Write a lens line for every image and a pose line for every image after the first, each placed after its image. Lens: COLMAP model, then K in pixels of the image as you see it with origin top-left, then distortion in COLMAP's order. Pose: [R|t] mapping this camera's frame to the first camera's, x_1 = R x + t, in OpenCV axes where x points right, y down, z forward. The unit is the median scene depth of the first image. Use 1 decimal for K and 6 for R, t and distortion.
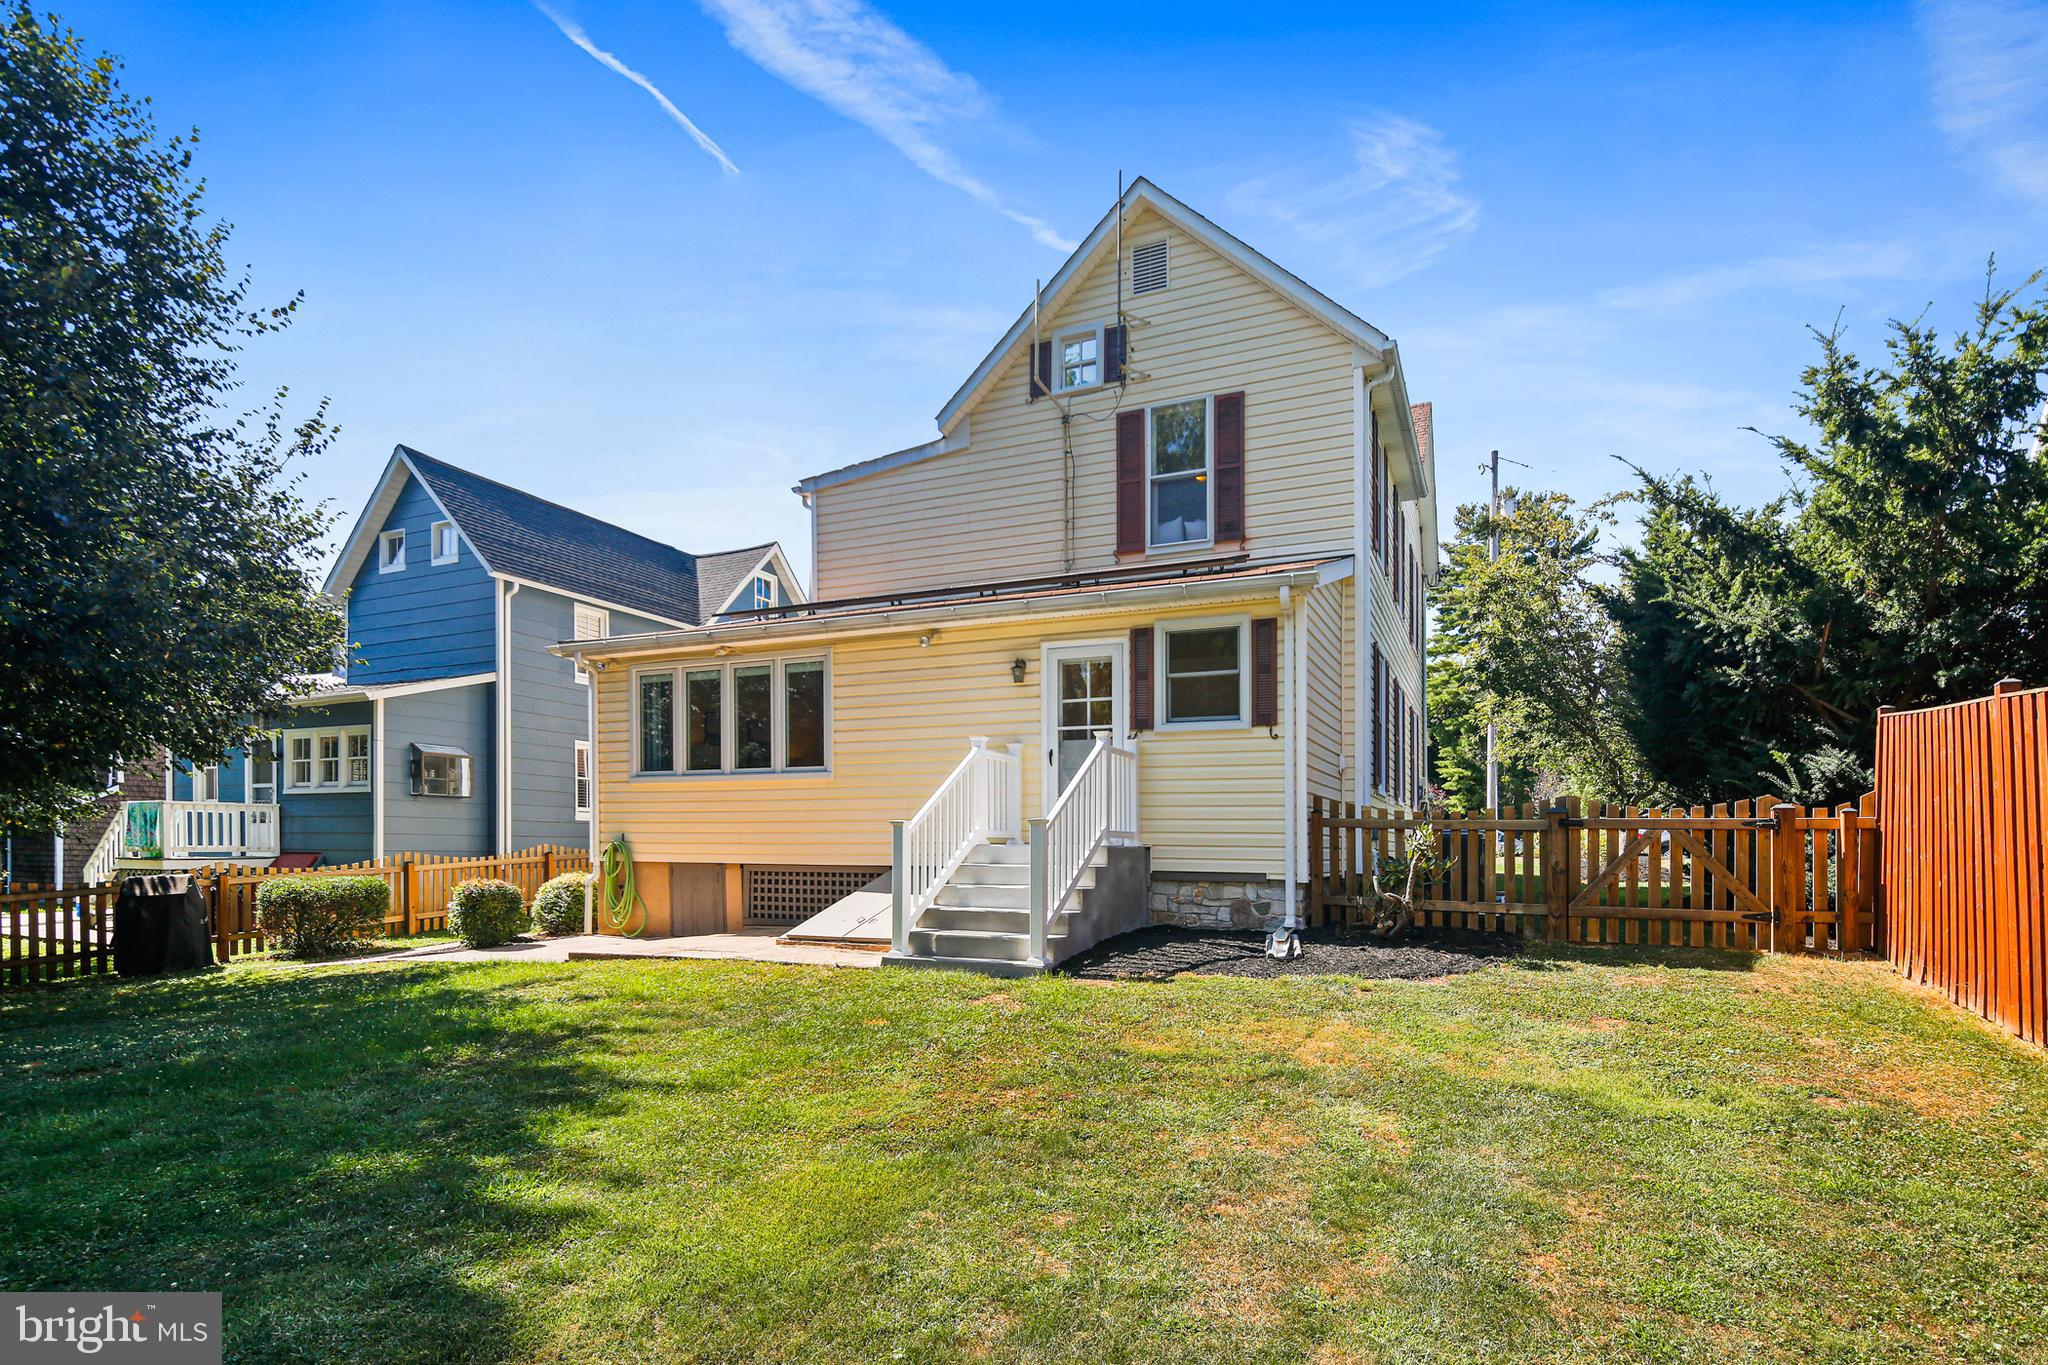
lens RADIAL K [[1002.7, 0, 1024.0], [0, 1002.7, 682.5], [0, 0, 1]] dist [-0.001423, -0.001833]
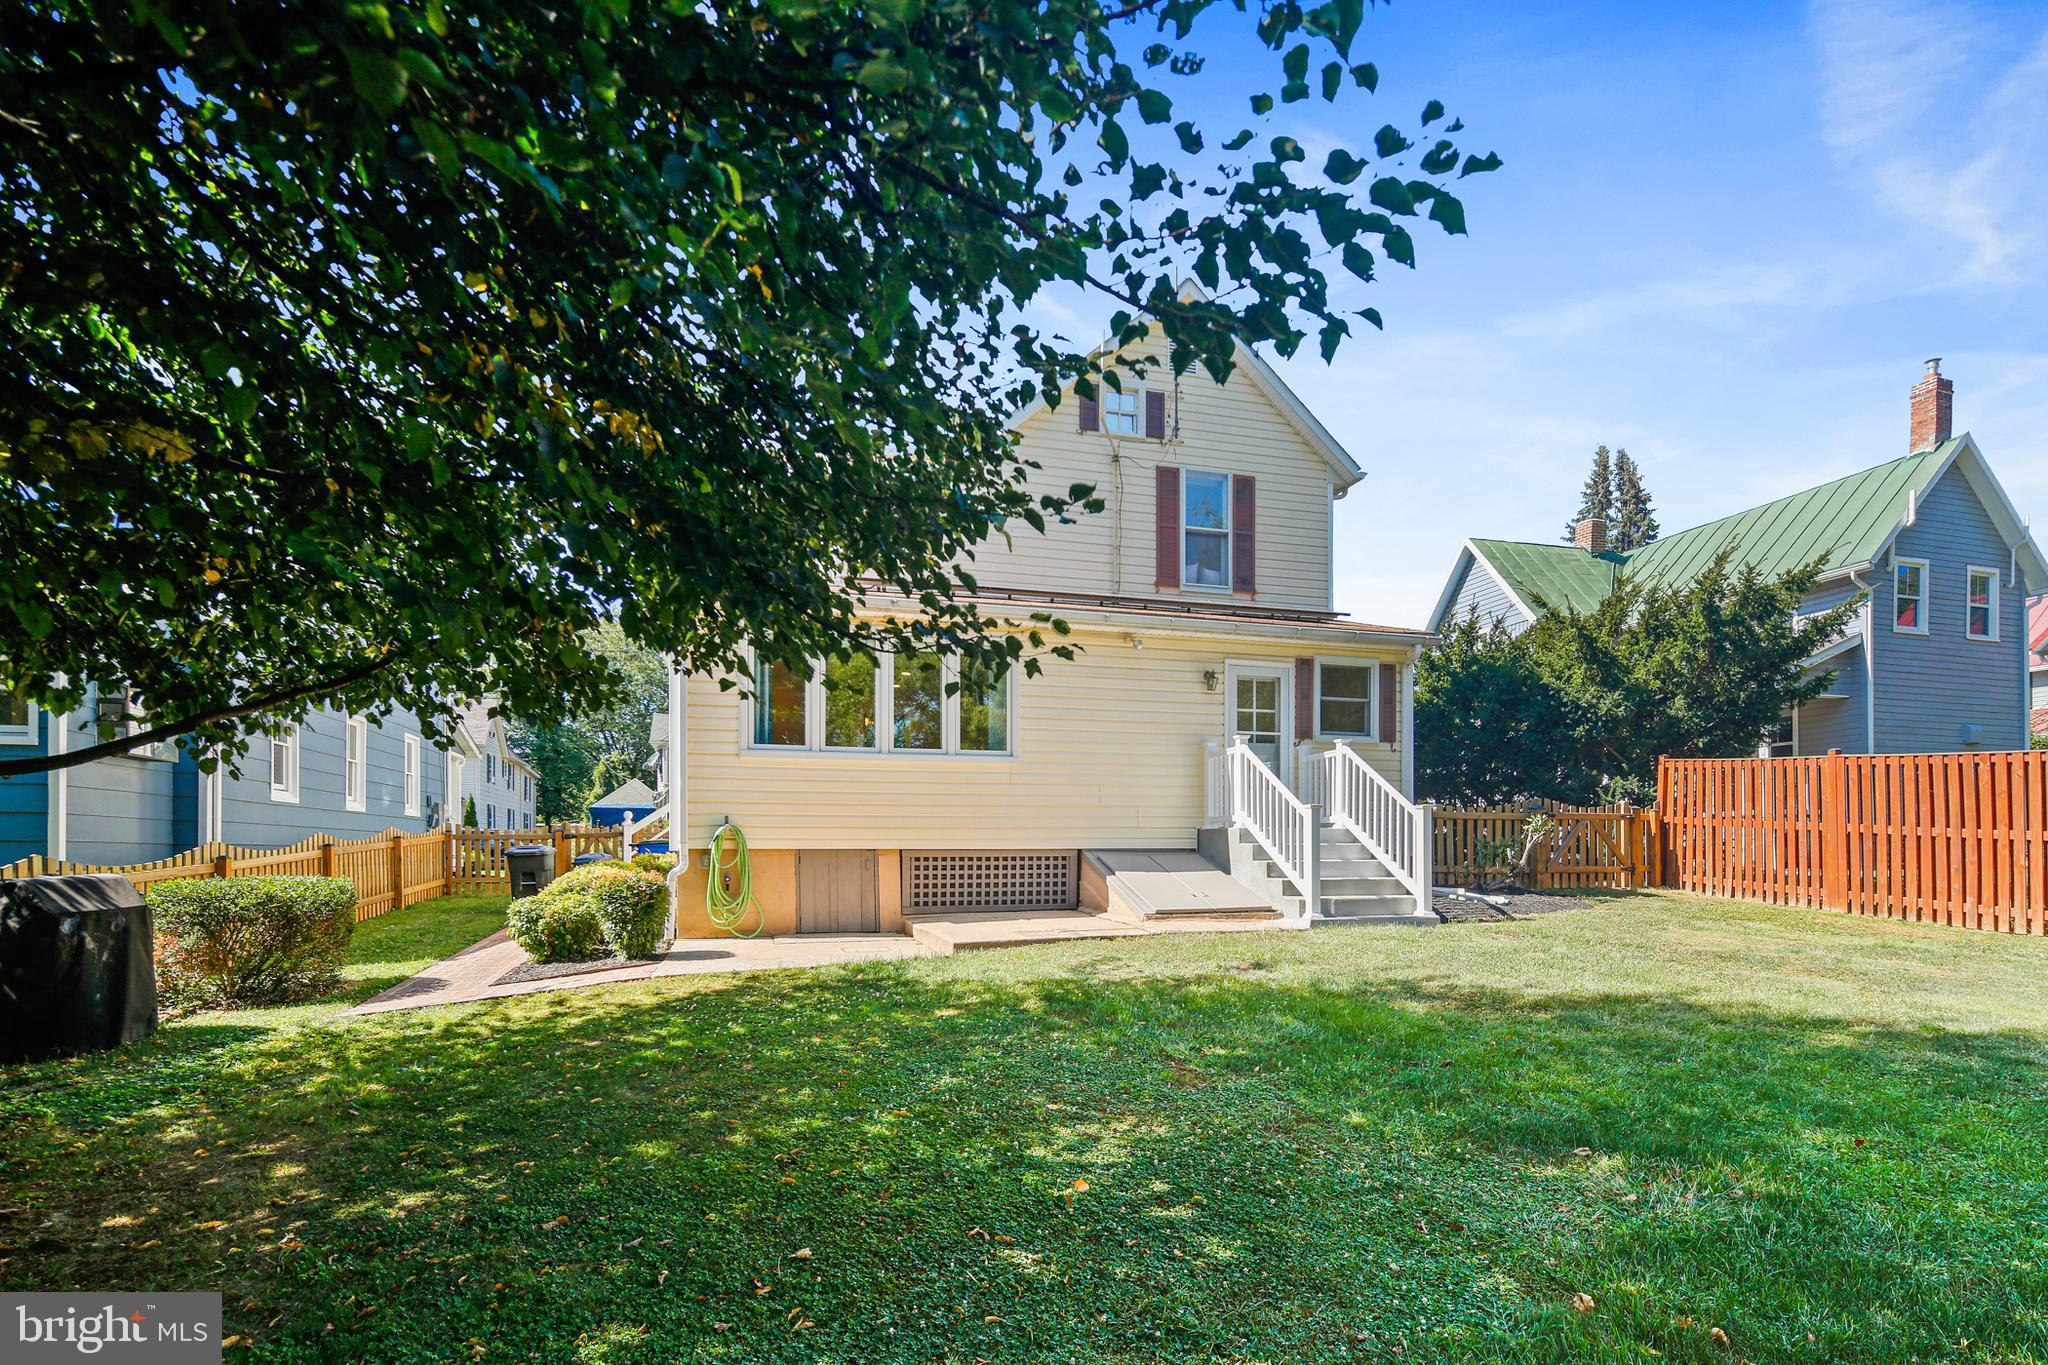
lens RADIAL K [[980.5, 0, 979.9], [0, 980.5, 676.2], [0, 0, 1]] dist [0.000297, -0.000162]
pose [[0.768678, 0.104963, 0.630966, -0.827511], [-0.097083, 0.994161, -0.047109, 0.056180], [-0.632226, -0.025044, 0.774379, 0.249670]]
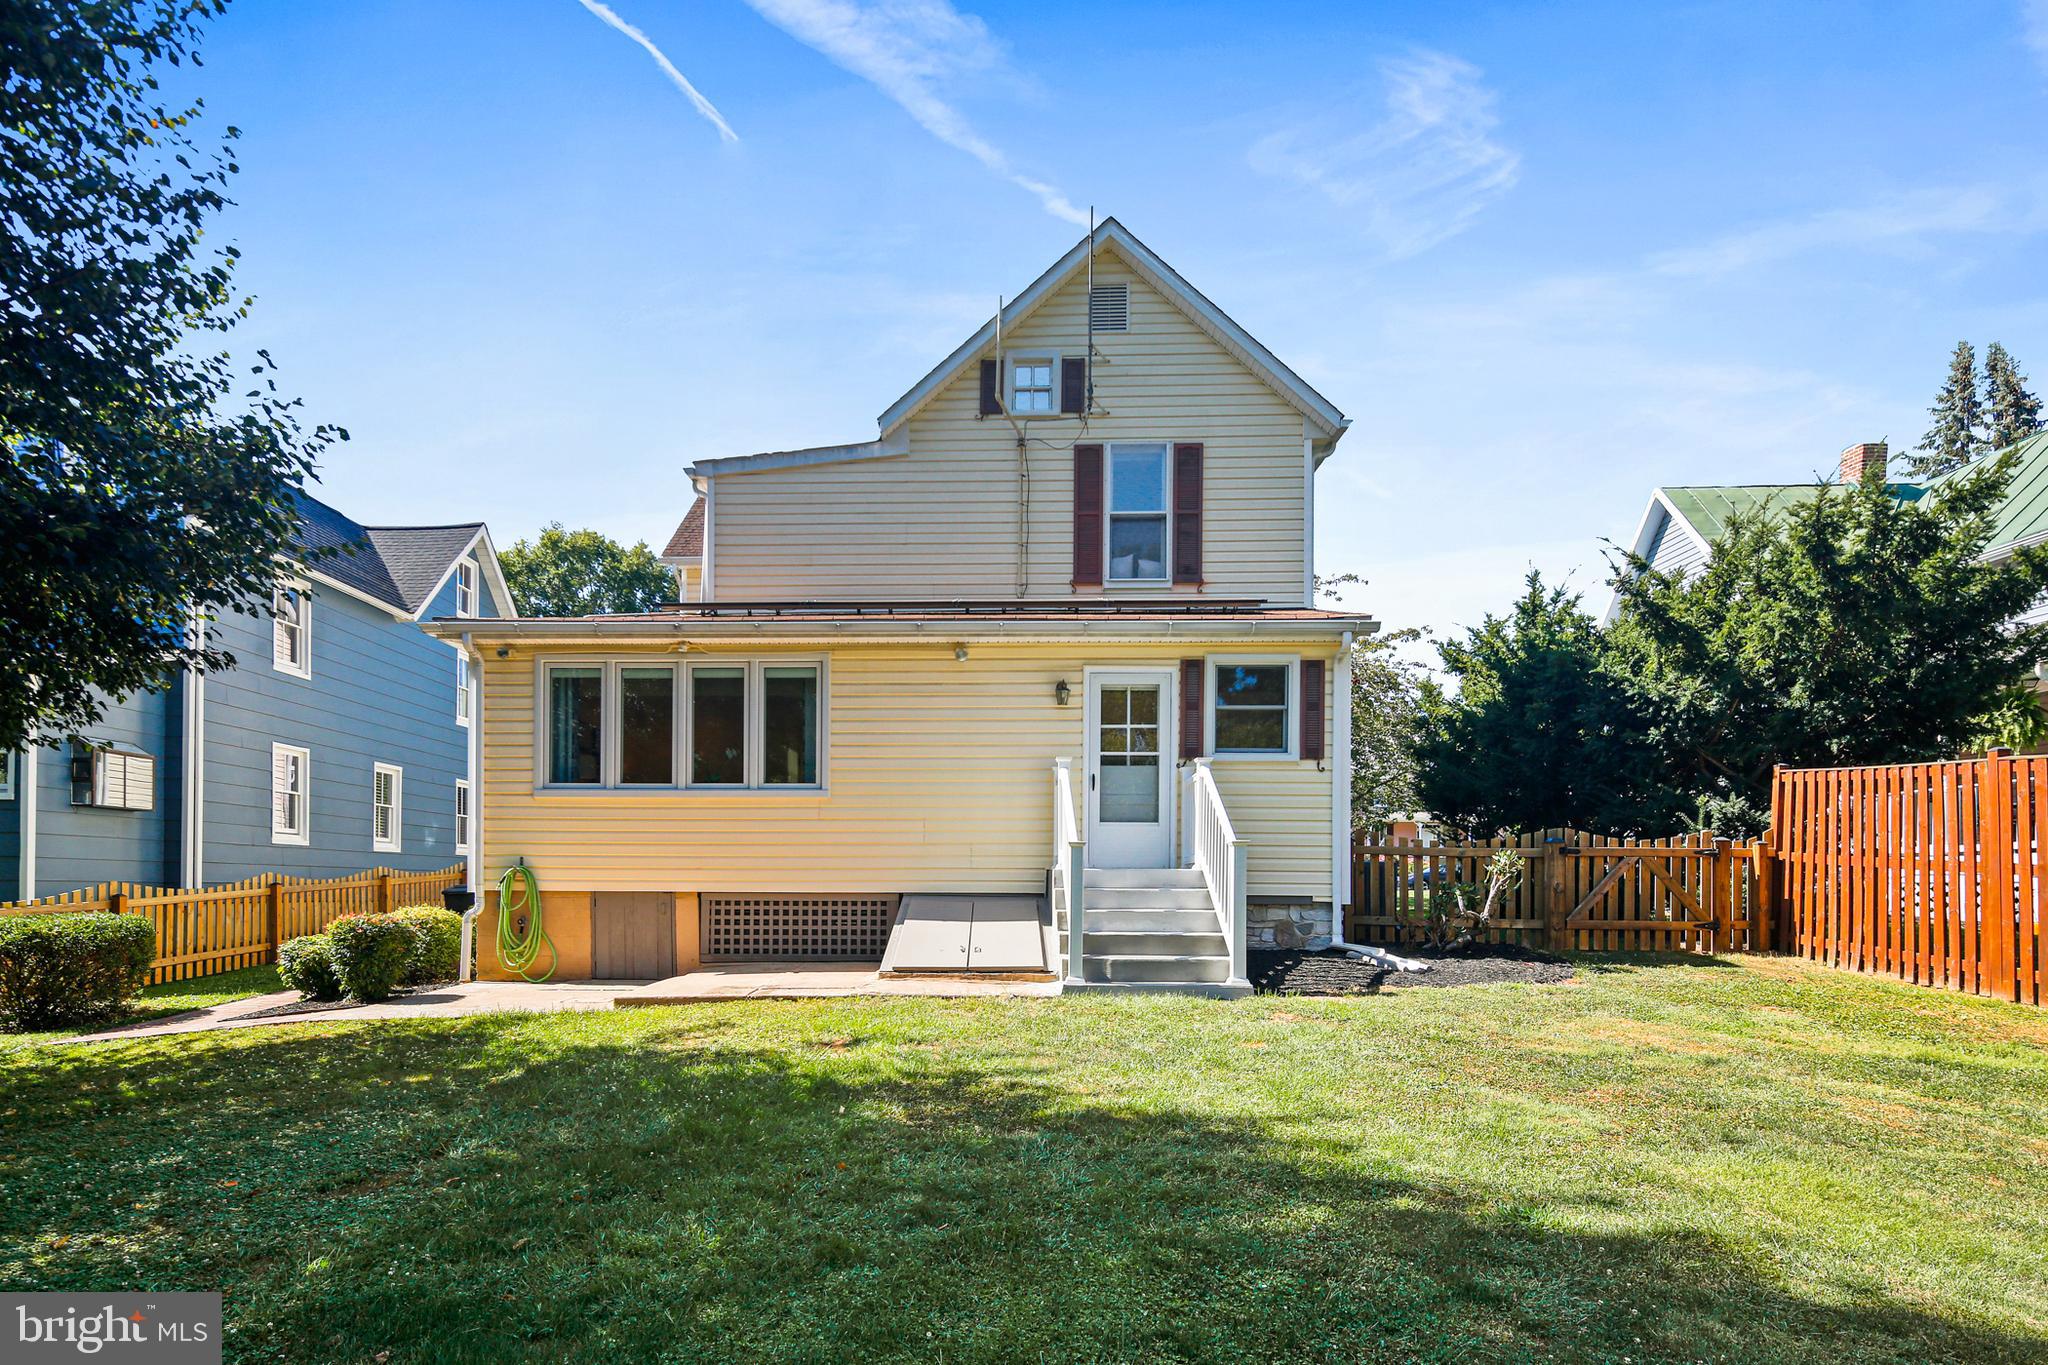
lens RADIAL K [[1007.9, 0, 976.2], [0, 1007.9, 718.4], [0, 0, 1]] dist [-0.000775, -0.000415]
pose [[0.928091, 0.058211, 0.367775, -0.392462], [-0.058601, 0.998230, -0.010119, 0.024858], [-0.367713, -0.012161, 0.929860, 0.100016]]
